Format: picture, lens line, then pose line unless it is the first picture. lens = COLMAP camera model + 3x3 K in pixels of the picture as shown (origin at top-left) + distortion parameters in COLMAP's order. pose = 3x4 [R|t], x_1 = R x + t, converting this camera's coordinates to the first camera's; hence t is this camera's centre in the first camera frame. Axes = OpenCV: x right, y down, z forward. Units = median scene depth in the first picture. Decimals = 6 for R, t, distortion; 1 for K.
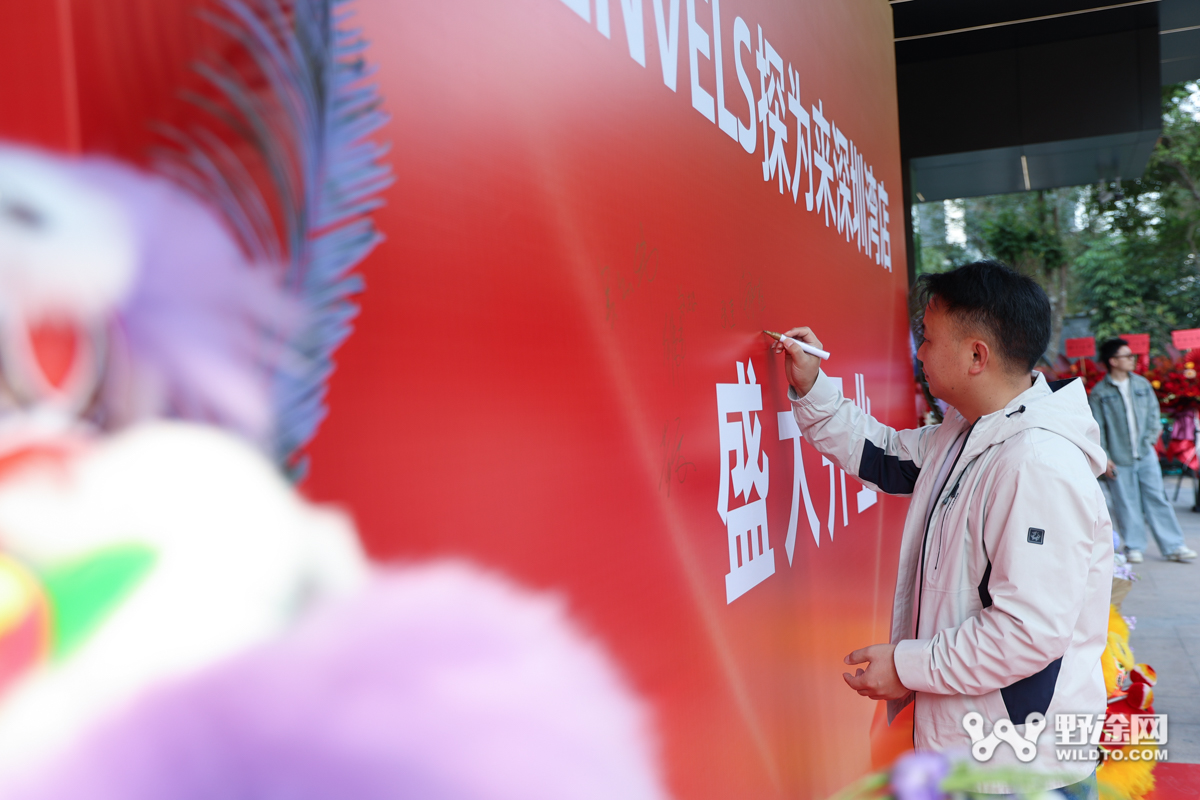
lens RADIAL K [[1321.8, 0, 600.0], [0, 1321.8, 400.0], [0, 0, 1]] dist [0.122660, 0.041271]
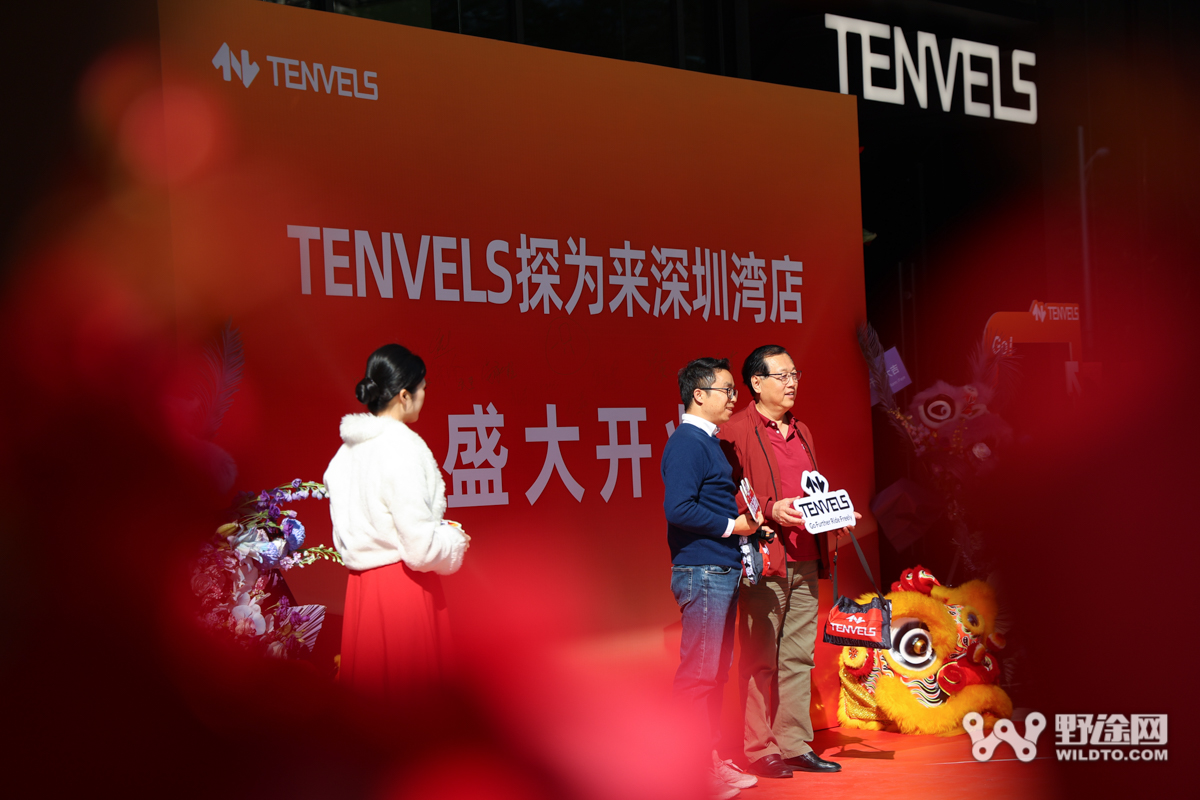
lens RADIAL K [[2914.4, 0, 600.0], [0, 2914.4, 400.0], [0, 0, 1]] dist [0.478897, -0.581224]
pose [[0.966262, 0.012533, -0.257255, 1.155819], [-0.013183, 0.999913, -0.000804, -0.025952], [0.257223, 0.004169, 0.966343, -2.714606]]
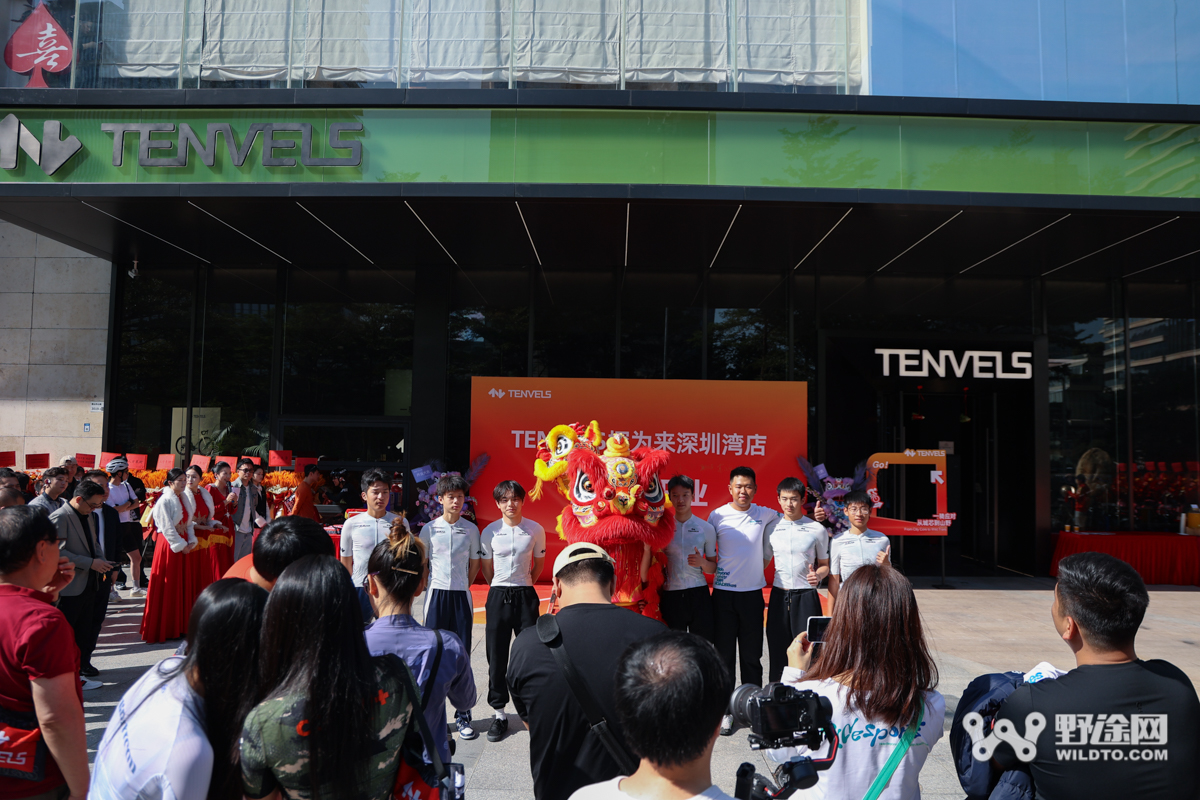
lens RADIAL K [[829.6, 0, 600.7], [0, 829.6, 420.0], [0, 0, 1]] dist [-0.104731, 0.073755]
pose [[0.310423, 0.019603, -0.950396, 3.748180], [-0.033823, 0.999382, 0.009566, -0.323192], [0.949997, 0.029176, 0.310894, -0.397434]]
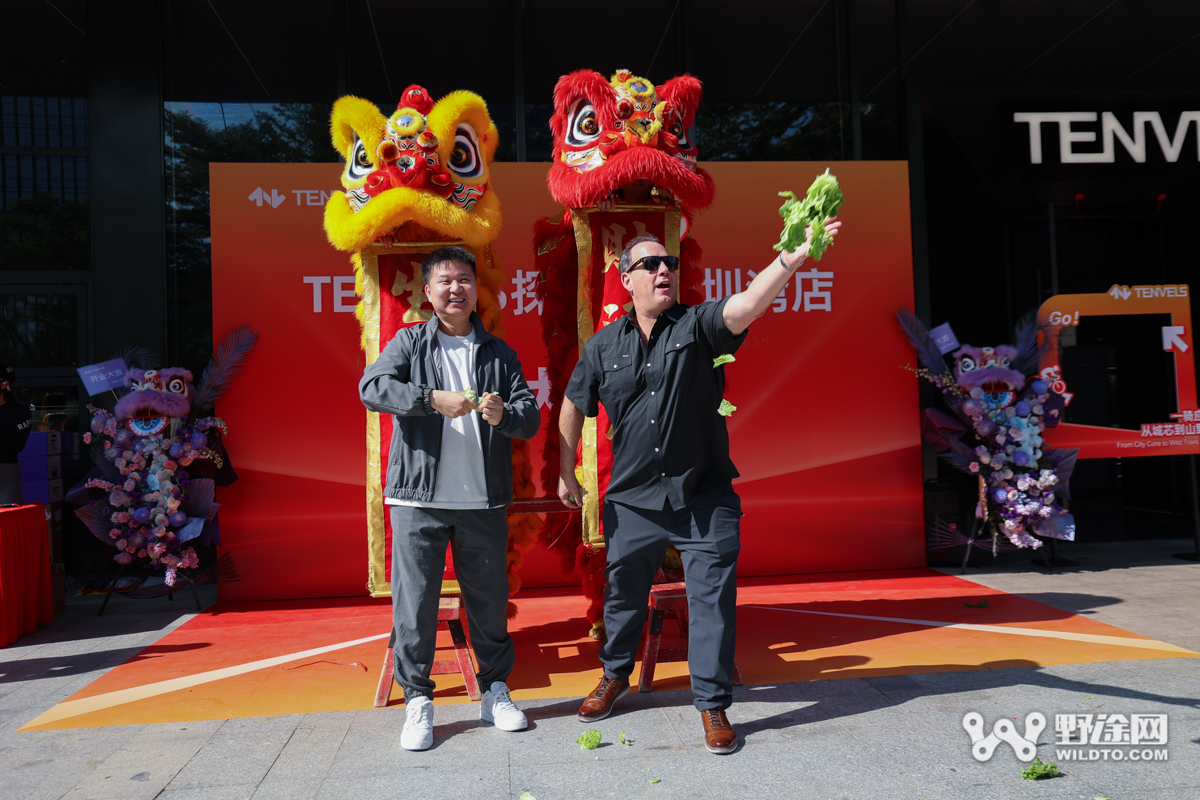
lens RADIAL K [[1051.9, 0, 606.2], [0, 1051.9, 401.9], [0, 0, 1]] dist [-0.019492, 0.082732]
pose [[0.424527, 0.015951, -0.905275, 2.302424], [0.008322, 0.999734, 0.021518, 0.005630], [0.905377, -0.016669, 0.424281, 0.031443]]
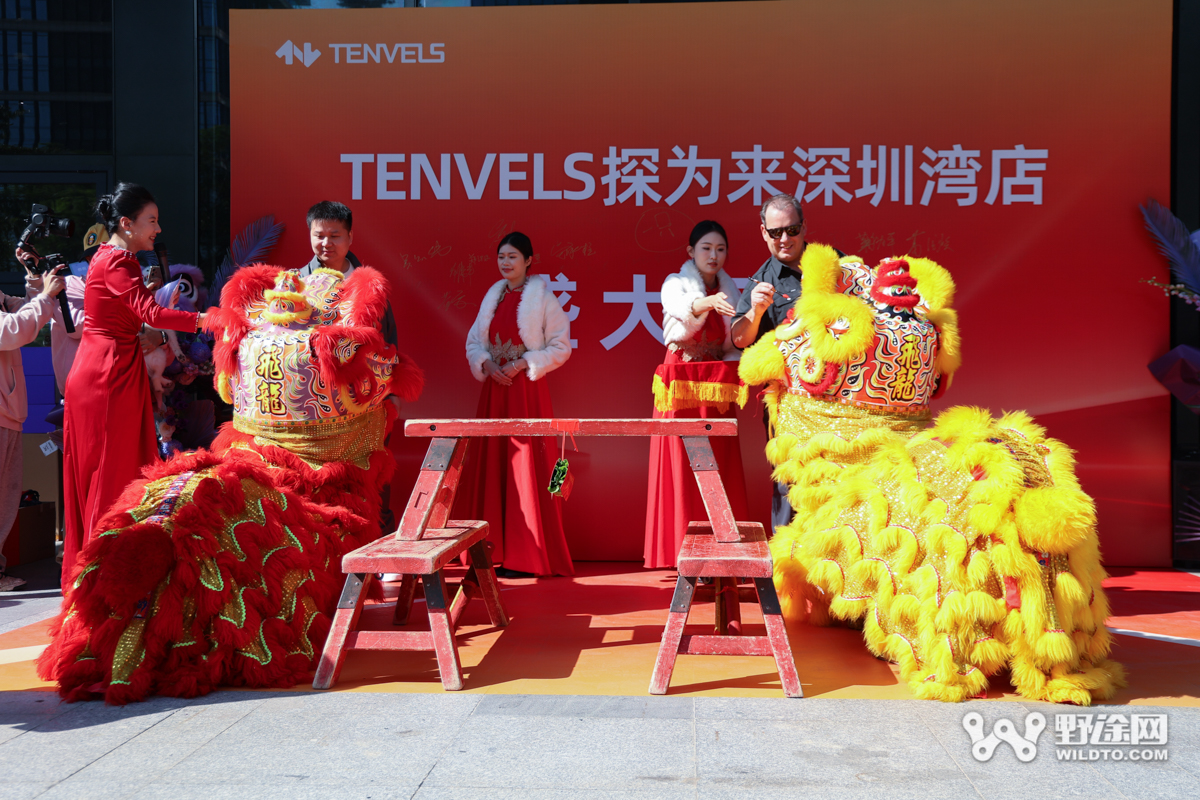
lens RADIAL K [[1209.6, 0, 597.3], [0, 1209.6, 405.5], [0, 0, 1]] dist [-0.000118, 0.161464]
pose [[0.259135, 0.049972, -0.964547, 2.096443], [-0.017009, 0.998742, 0.047174, 0.103156], [0.965691, 0.004181, 0.259659, 0.296470]]
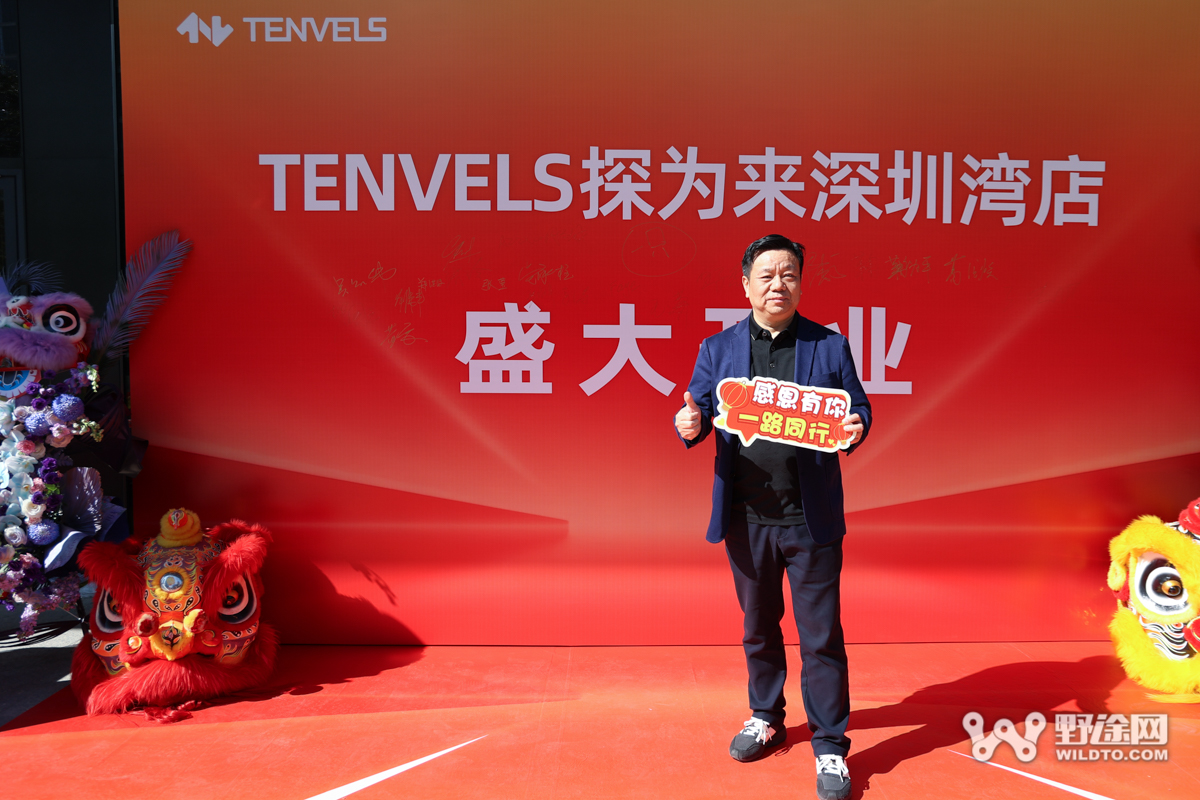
lens RADIAL K [[885.9, 0, 602.5], [0, 885.9, 407.4], [0, 0, 1]] dist [-0.083989, 0.079863]
pose [[0.319435, 0.111850, -0.940984, 1.292297], [-0.018195, 0.993550, 0.111922, -0.016792], [0.947434, -0.018630, 0.319410, 0.467808]]
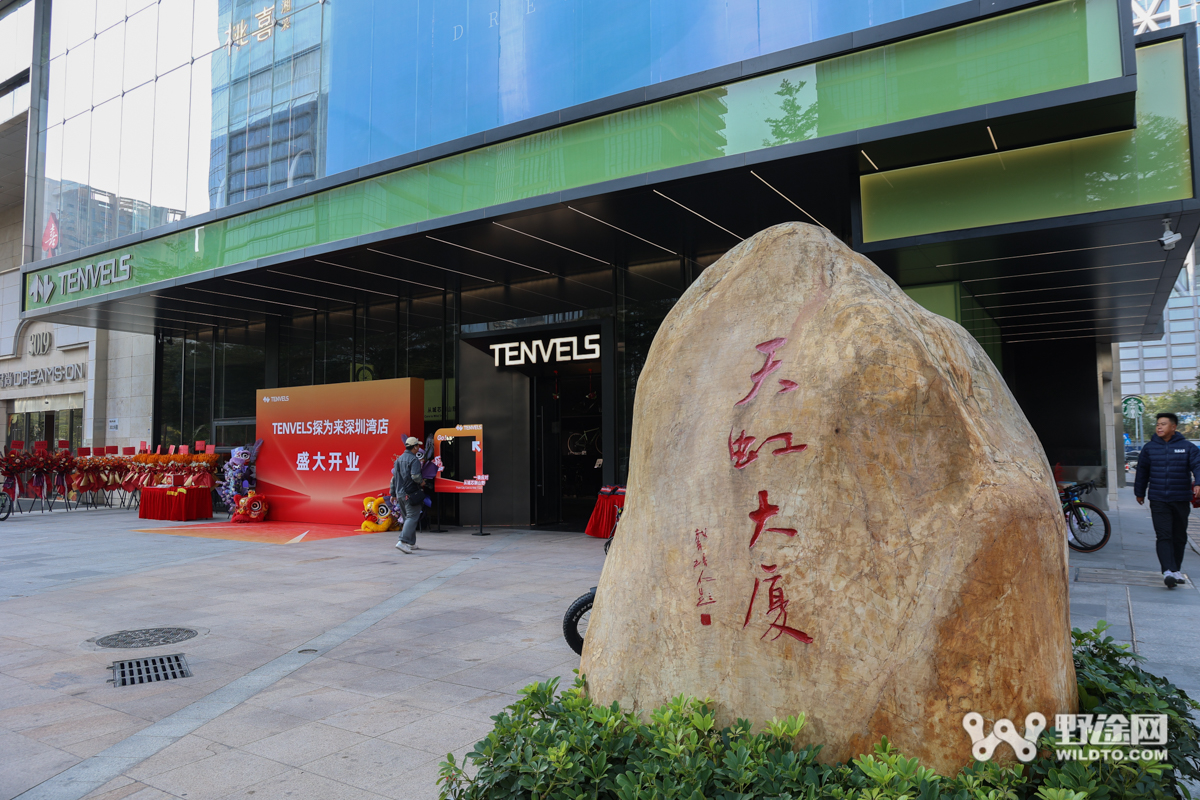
lens RADIAL K [[829.6, 0, 600.7], [0, 829.6, 420.0], [0, 0, 1]] dist [-0.104731, 0.073755]
pose [[-0.231086, 0.020372, -0.972720, 5.121412], [0.021483, 0.999644, 0.015832, -0.287548], [0.972696, -0.017238, -0.231441, 4.063094]]
